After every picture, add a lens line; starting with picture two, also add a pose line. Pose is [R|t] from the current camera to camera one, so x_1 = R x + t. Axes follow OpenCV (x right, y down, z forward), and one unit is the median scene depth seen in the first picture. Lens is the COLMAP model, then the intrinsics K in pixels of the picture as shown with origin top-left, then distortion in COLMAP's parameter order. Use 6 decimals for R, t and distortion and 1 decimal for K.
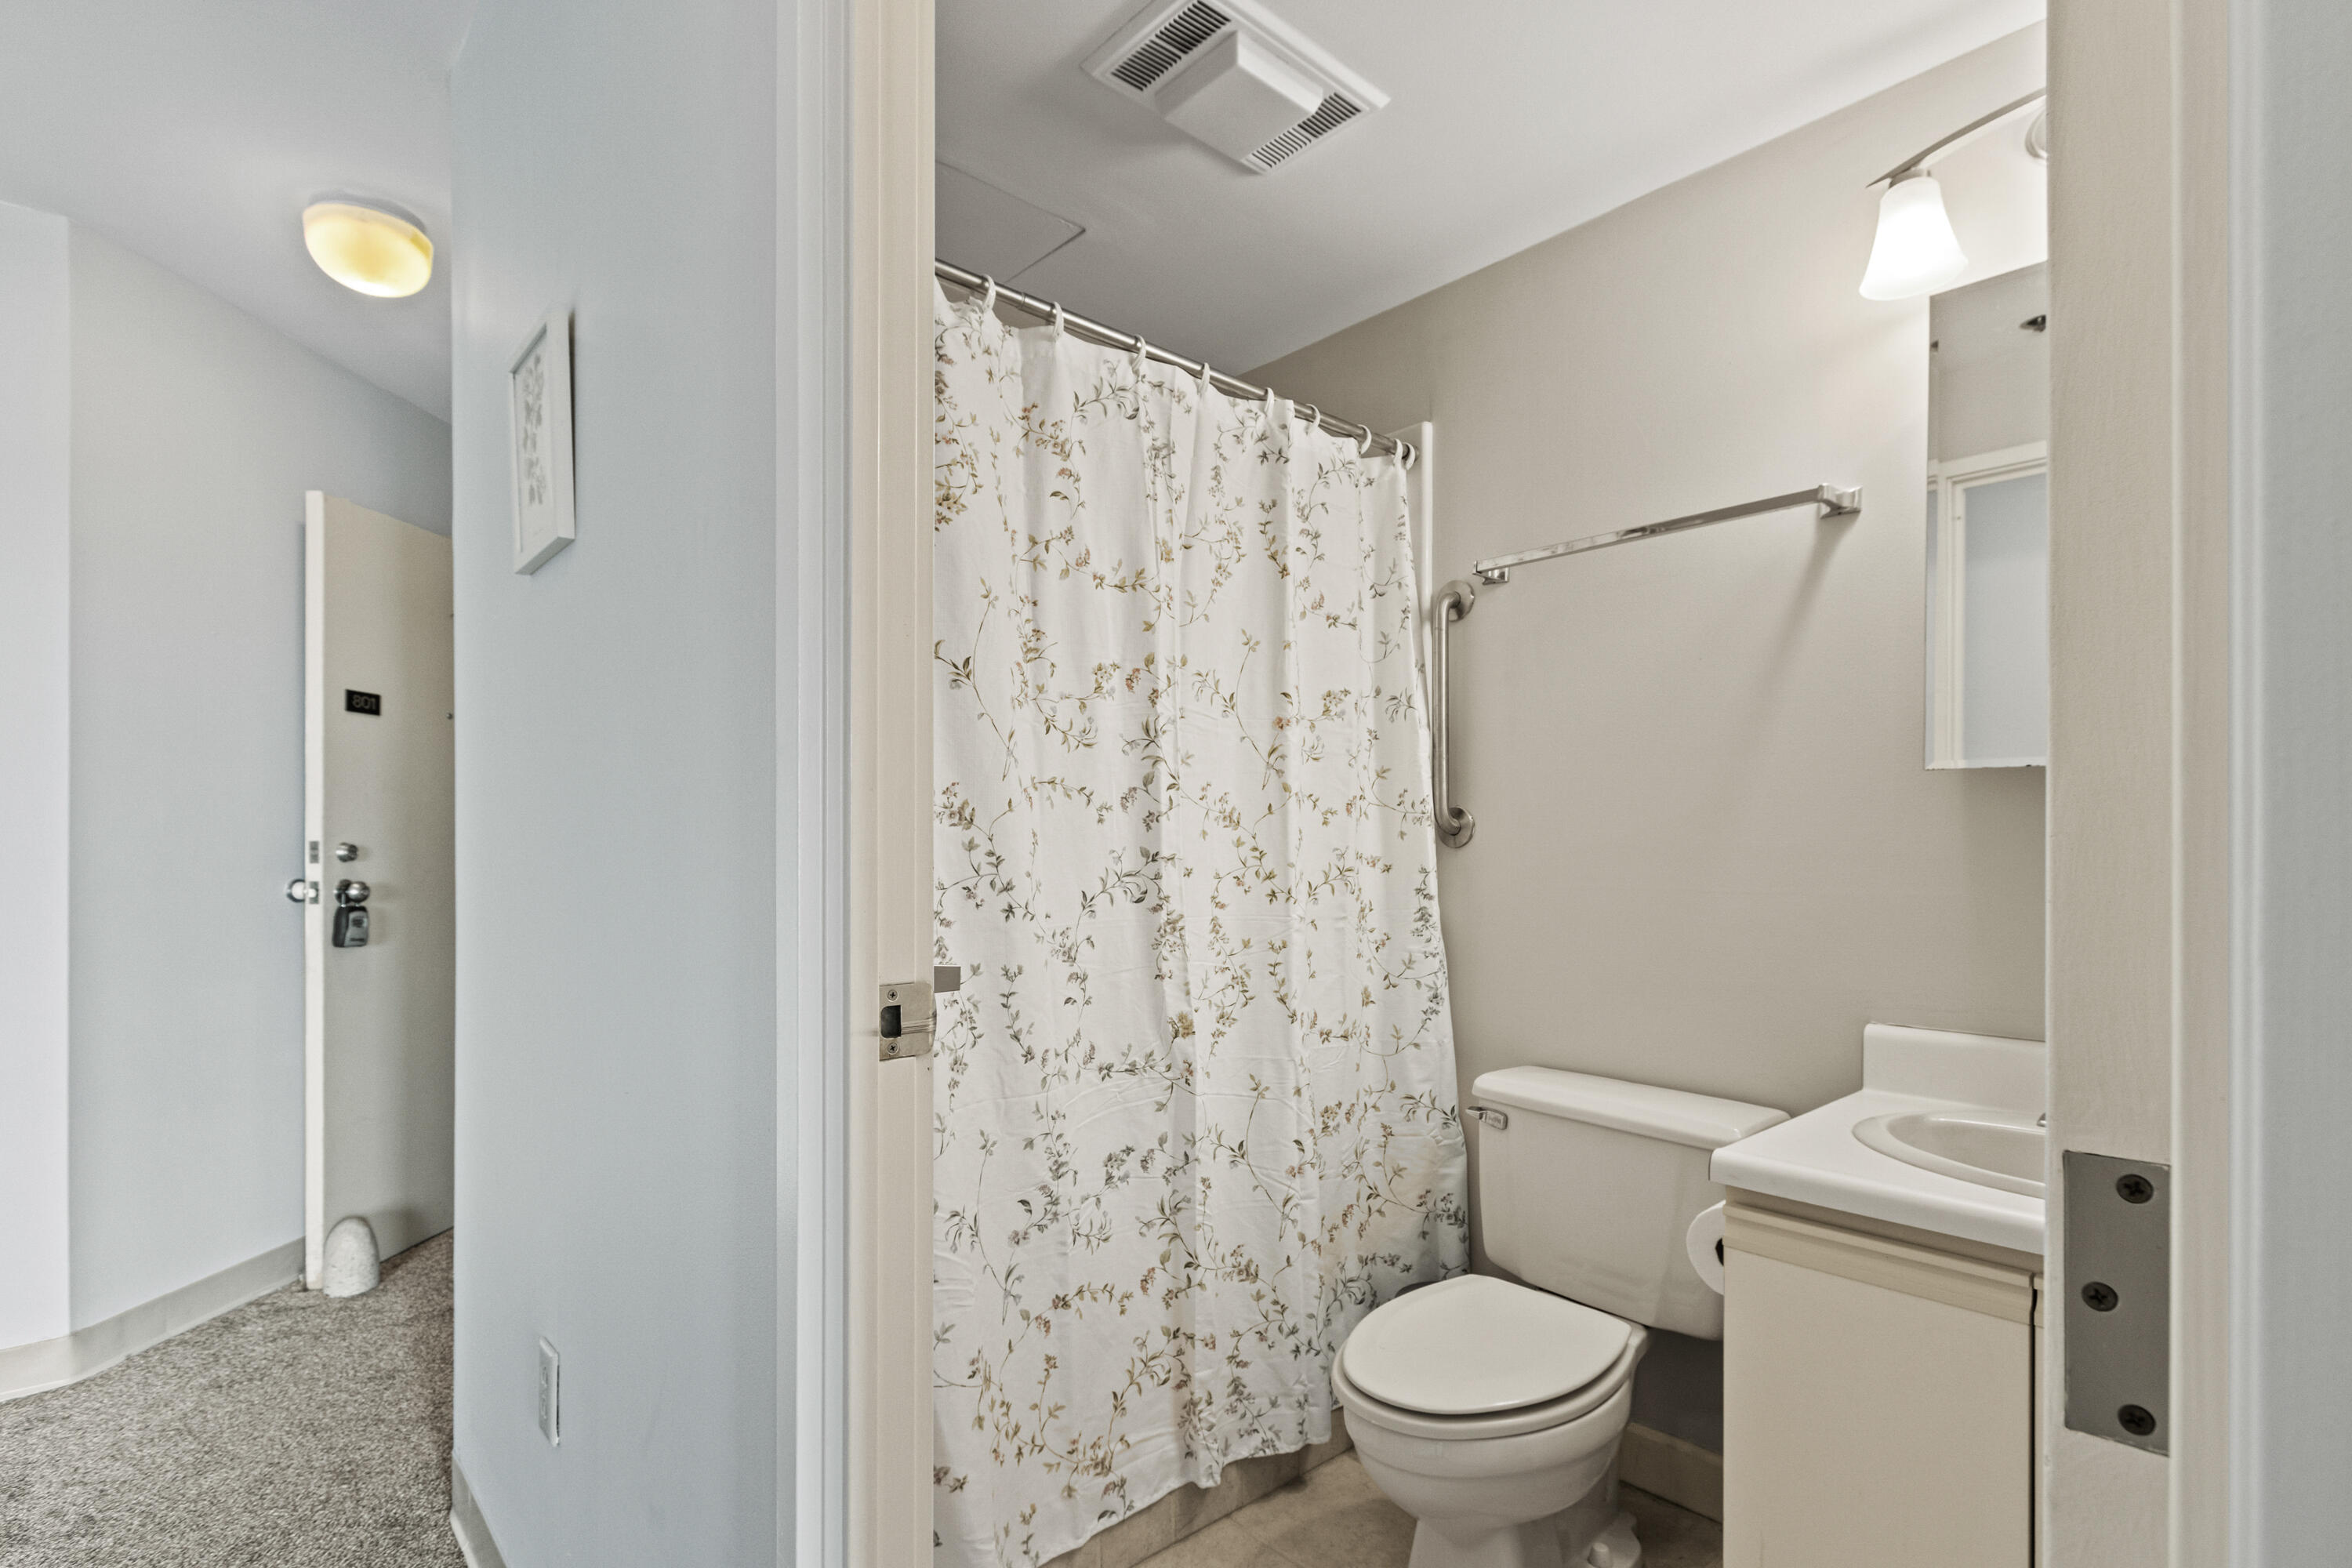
lens RADIAL K [[1101.7, 0, 1171.3], [0, 1101.7, 842.0], [0, 0, 1]] dist [-0.000240, -0.000767]
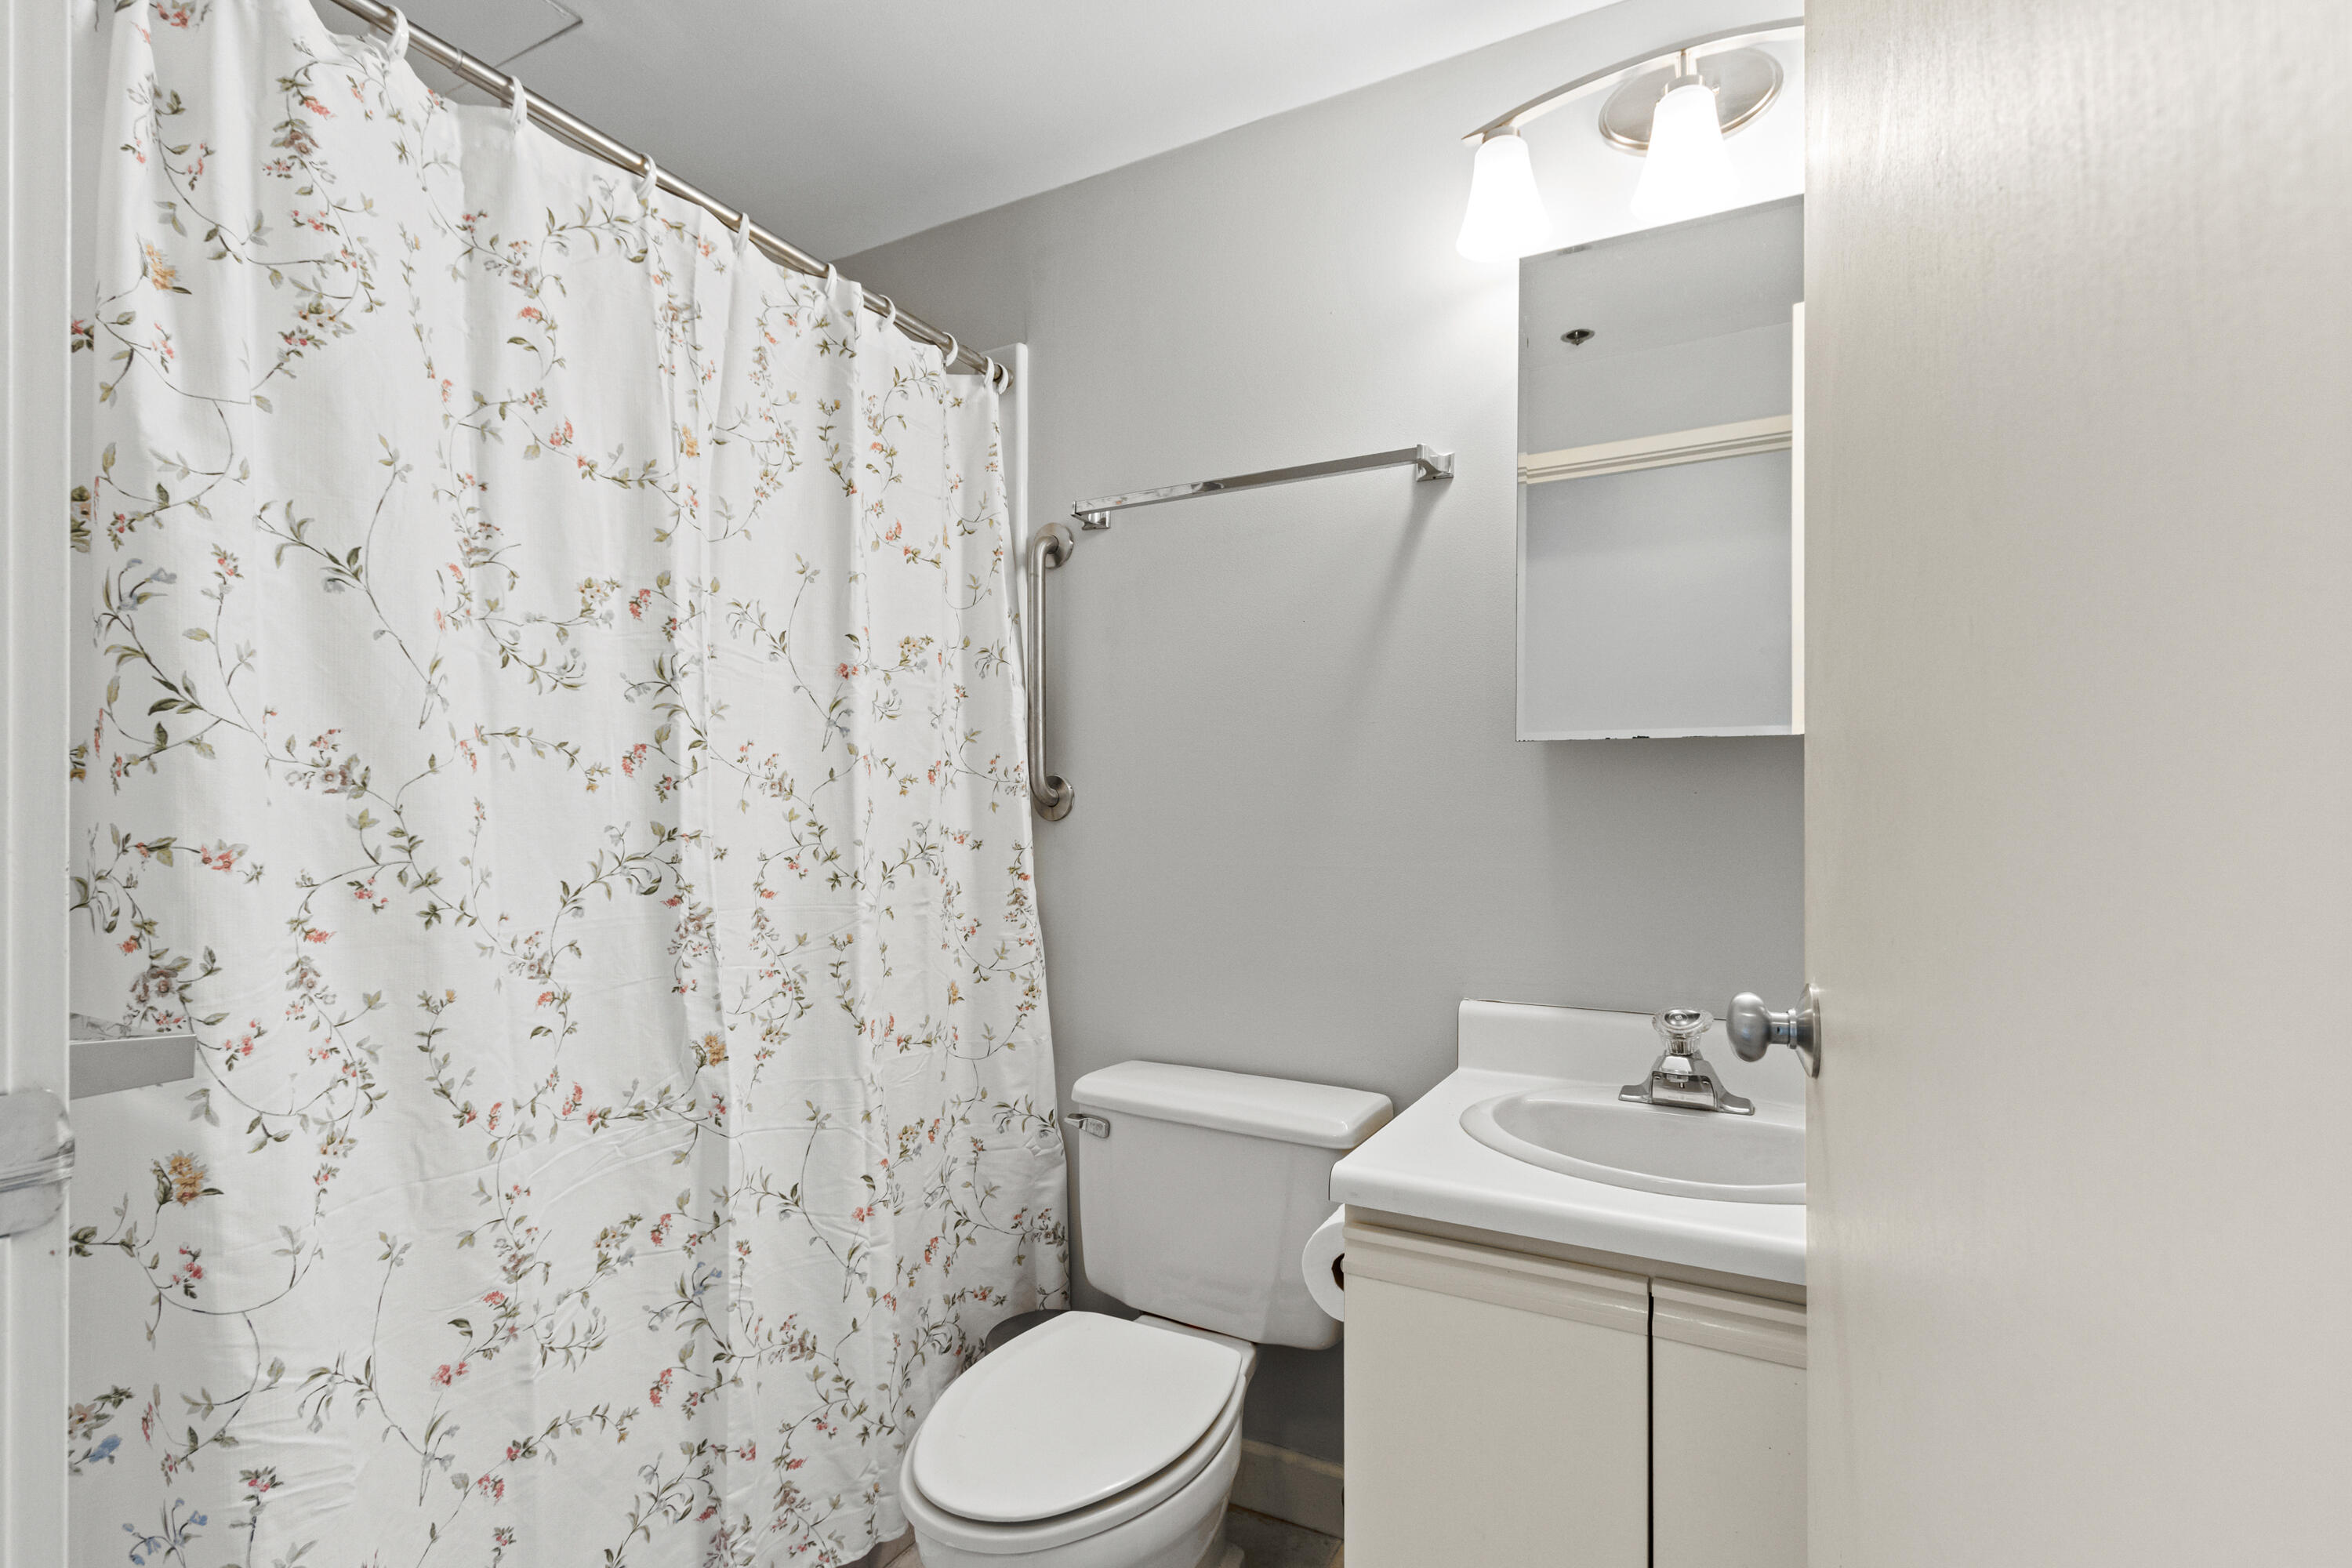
lens RADIAL K [[1101.7, 0, 1171.3], [0, 1101.7, 842.0], [0, 0, 1]] dist [-0.000240, -0.000767]
pose [[0.938857, -0.009935, 0.344163, 0.048103], [0.000987, 0.999657, 0.026165, -0.001229], [-0.344305, -0.024225, 0.938545, 0.153231]]
